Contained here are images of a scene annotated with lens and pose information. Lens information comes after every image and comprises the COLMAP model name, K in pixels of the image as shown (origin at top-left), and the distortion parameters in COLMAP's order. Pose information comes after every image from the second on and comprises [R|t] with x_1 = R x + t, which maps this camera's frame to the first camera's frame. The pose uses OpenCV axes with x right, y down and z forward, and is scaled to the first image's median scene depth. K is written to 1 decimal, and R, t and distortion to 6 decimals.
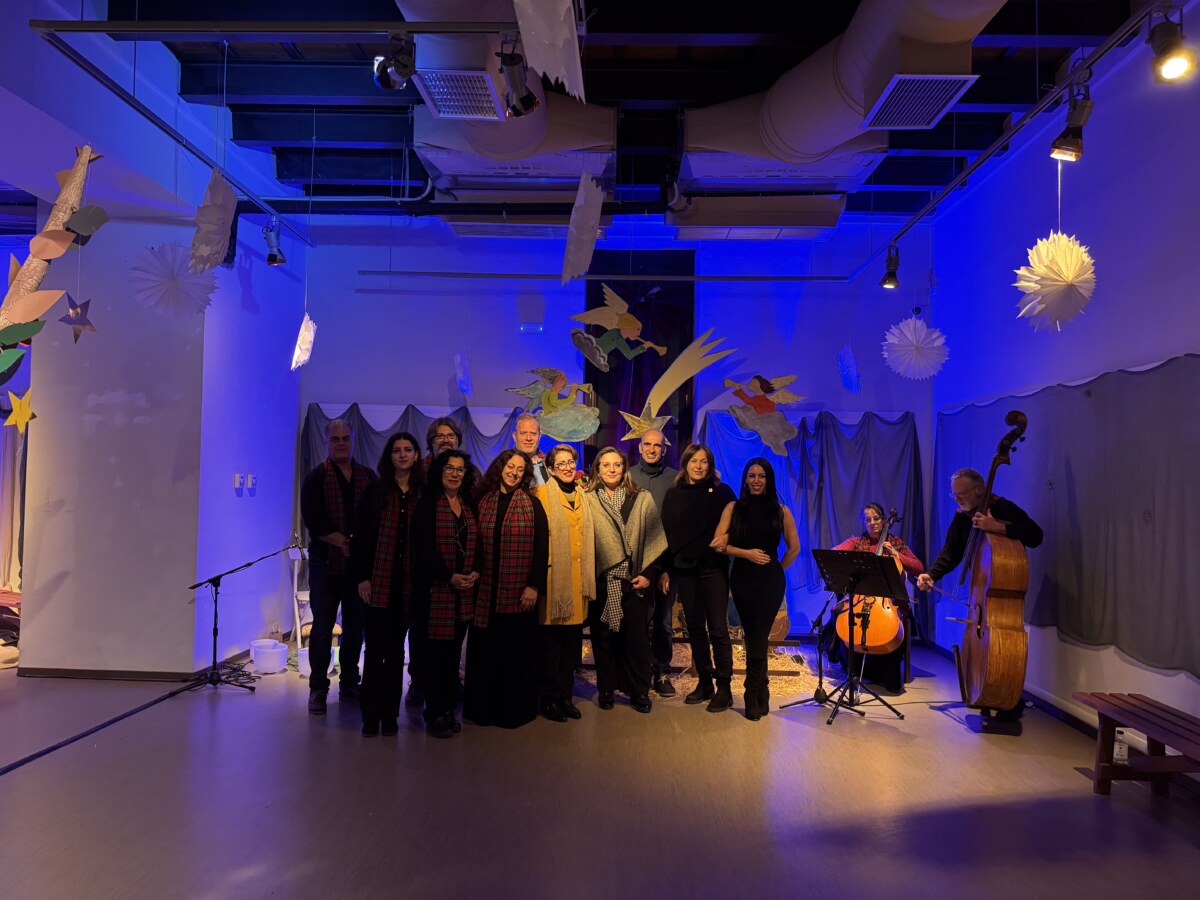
lens RADIAL K [[828.3, 0, 597.0], [0, 828.3, 452.3], [0, 0, 1]] dist [0.153718, -0.301109]
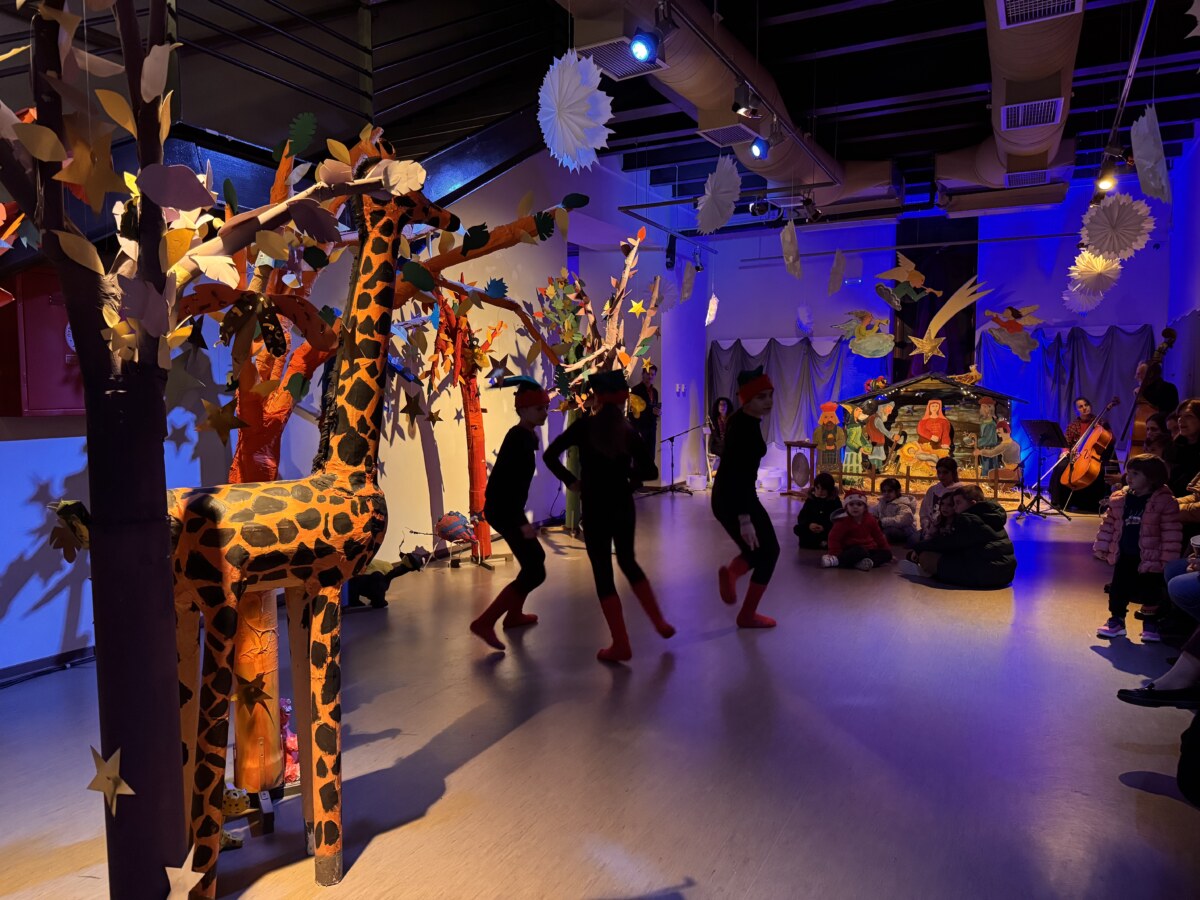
lens RADIAL K [[828.3, 0, 597.0], [0, 828.3, 452.3], [0, 0, 1]] dist [0.153718, -0.301109]
pose [[0.904596, 0.009594, -0.426161, 0.171454], [0.035019, 0.994695, 0.096727, -0.006737], [0.424828, -0.102423, 0.899461, -0.659732]]
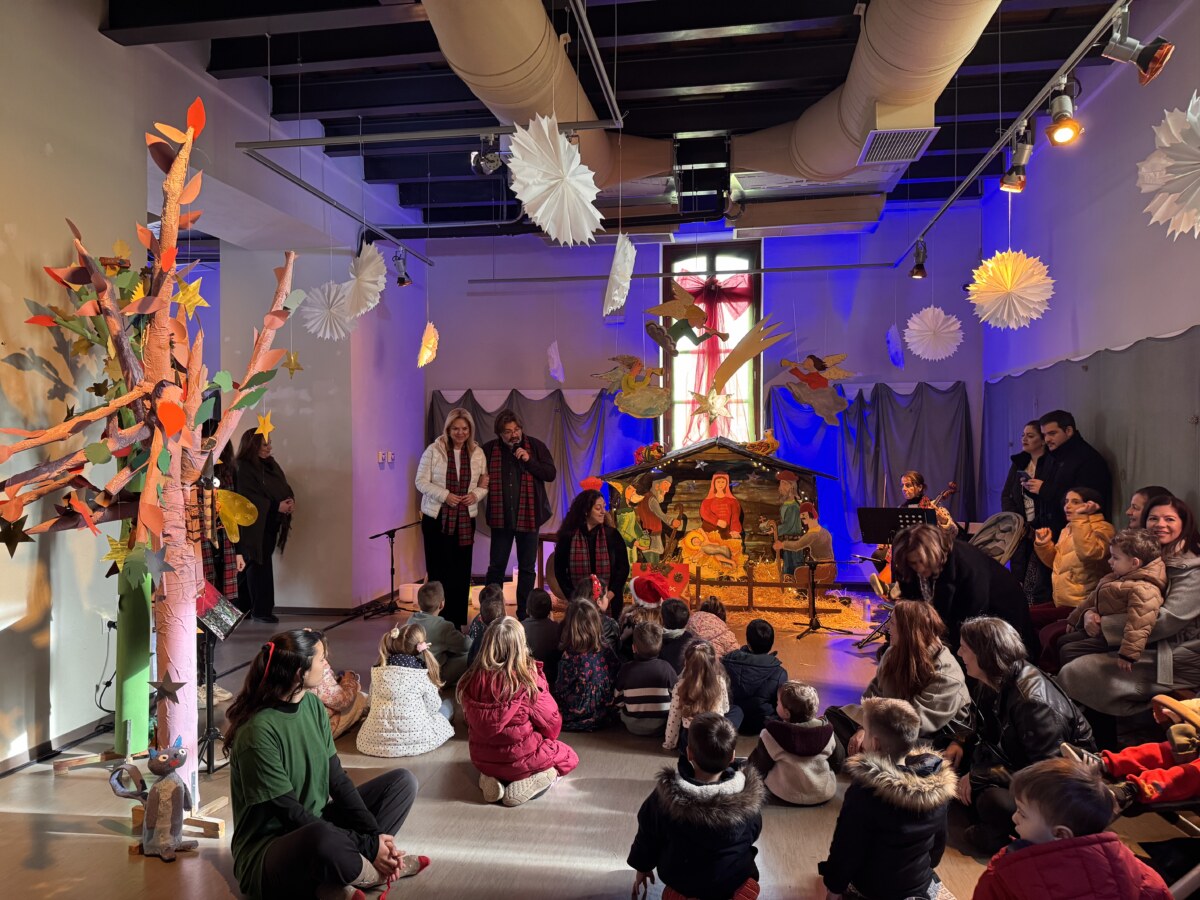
lens RADIAL K [[828.3, 0, 597.0], [0, 828.3, 452.3], [0, 0, 1]] dist [0.153718, -0.301109]
pose [[0.990863, -0.019753, -0.133414, 0.053292], [0.025418, 0.998840, 0.040891, -0.014179], [0.132452, -0.043908, 0.990216, -0.169965]]
